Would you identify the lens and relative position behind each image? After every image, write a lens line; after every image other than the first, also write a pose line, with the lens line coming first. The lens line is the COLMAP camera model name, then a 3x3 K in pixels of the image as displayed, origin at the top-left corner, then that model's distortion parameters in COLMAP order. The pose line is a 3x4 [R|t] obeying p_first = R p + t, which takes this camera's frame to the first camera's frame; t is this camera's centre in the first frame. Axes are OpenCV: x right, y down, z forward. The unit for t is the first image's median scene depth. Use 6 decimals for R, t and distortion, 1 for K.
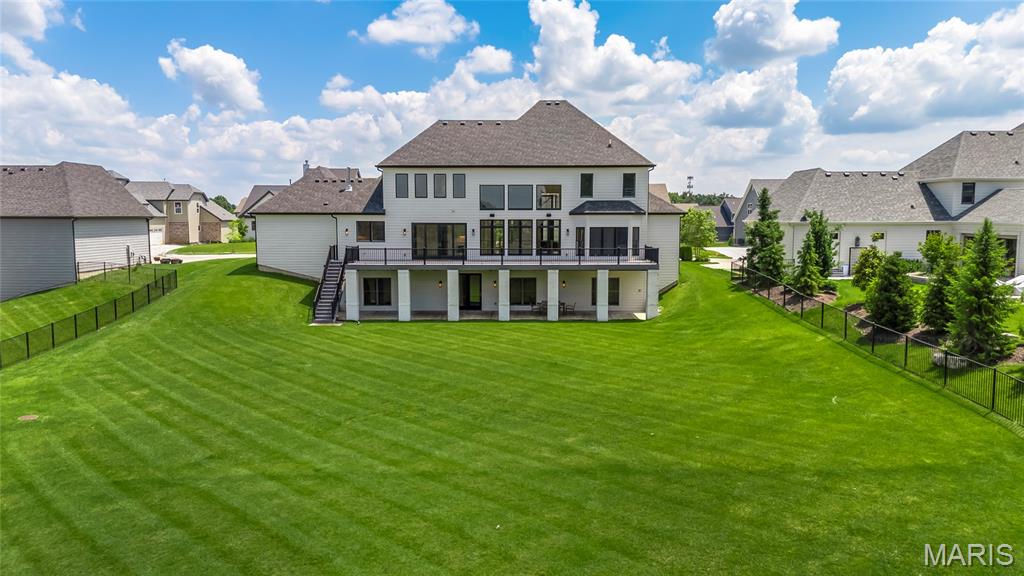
lens RADIAL K [[746.2, 0, 512.0], [0, 746.2, 288.0], [0, 0, 1]] dist [0.072364, -0.076318]
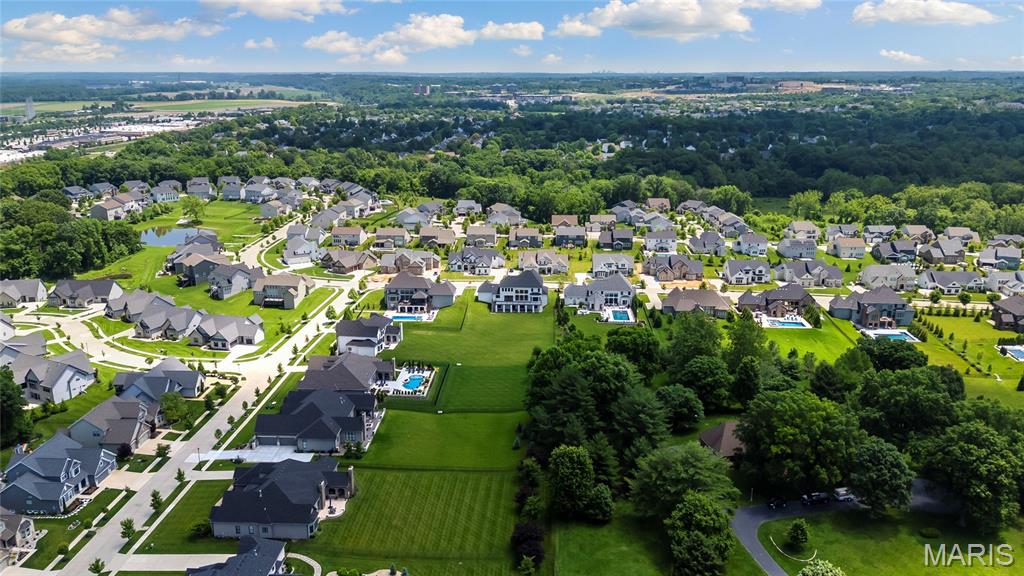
lens RADIAL K [[746.2, 0, 512.0], [0, 746.2, 288.0], [0, 0, 1]] dist [0.072364, -0.076318]
pose [[0.999128, 0.011488, -0.040150, 0.184380], [-0.004168, 0.984049, 0.177846, -1.290765], [0.041553, -0.177524, 0.983239, -5.265191]]
